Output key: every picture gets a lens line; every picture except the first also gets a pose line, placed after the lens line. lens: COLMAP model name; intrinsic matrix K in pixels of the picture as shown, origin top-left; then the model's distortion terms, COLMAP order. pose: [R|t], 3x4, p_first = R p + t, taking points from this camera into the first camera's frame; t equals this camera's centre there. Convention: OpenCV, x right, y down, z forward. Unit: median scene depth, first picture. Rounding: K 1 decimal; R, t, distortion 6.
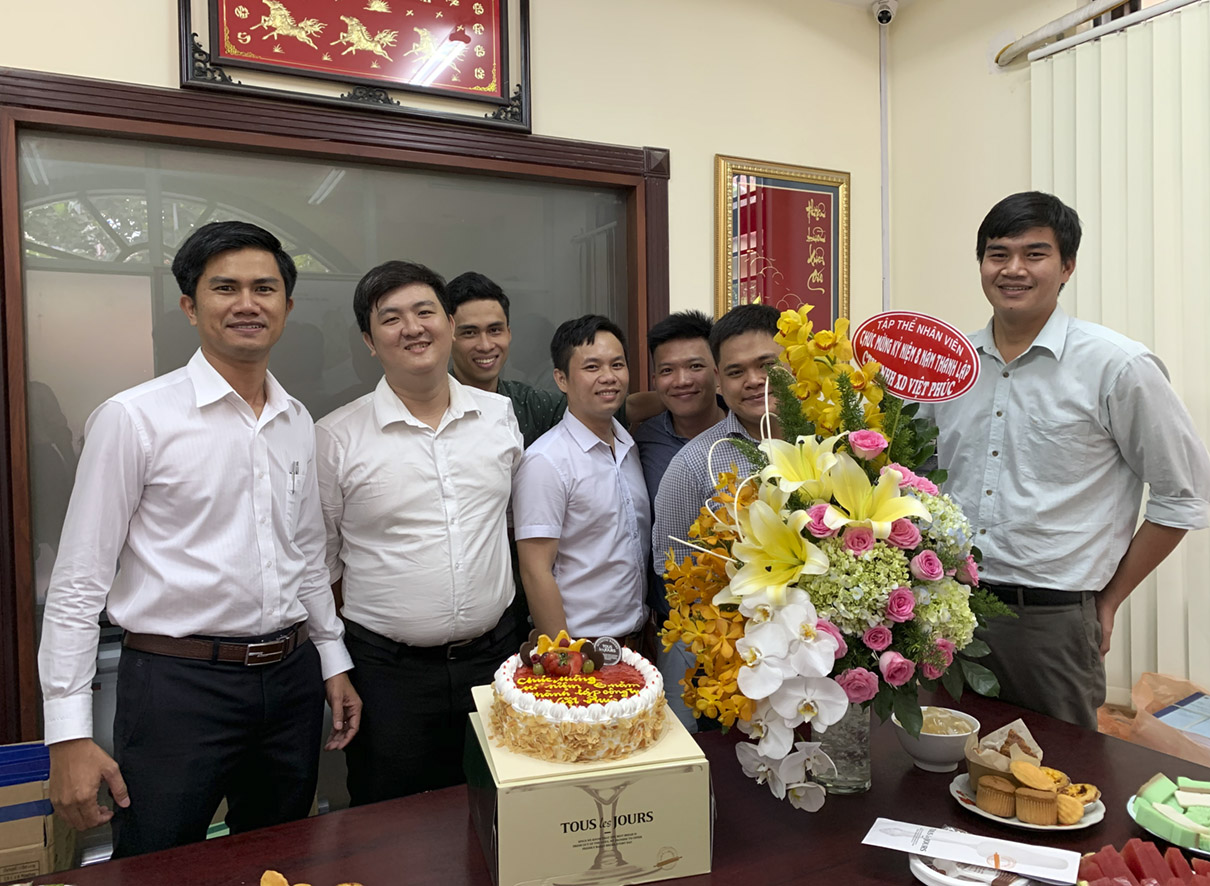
lens RADIAL K [[923.1, 0, 608.5], [0, 923.1, 423.9], [0, 0, 1]] dist [0.010900, -0.020326]
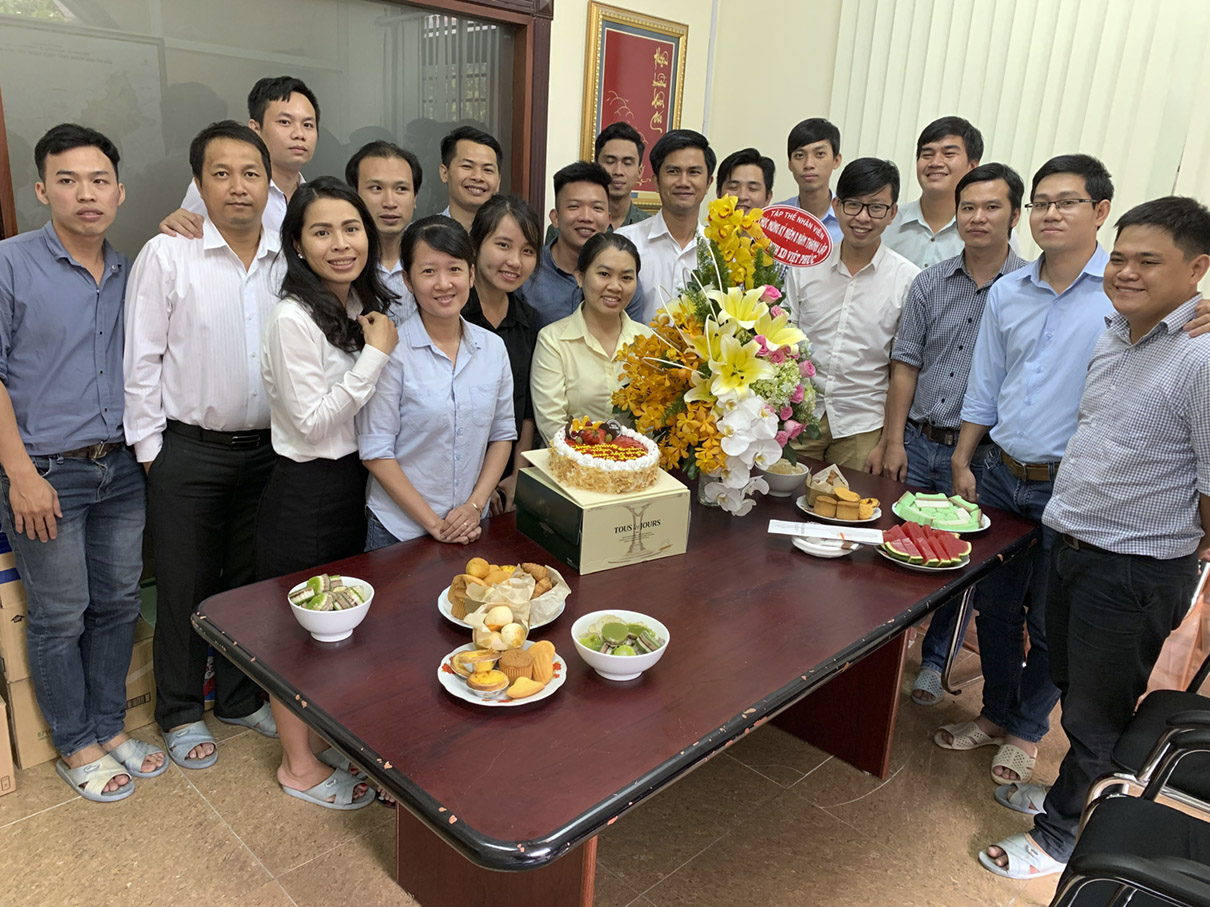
lens RADIAL K [[923.1, 0, 613.6], [0, 923.1, 450.7], [0, 0, 1]] dist [0.010900, -0.020326]
pose [[0.948191, -0.021407, 0.316980, -0.475957], [-0.064025, 0.964381, 0.256650, -0.107655], [-0.311183, -0.263648, 0.913047, -0.398870]]
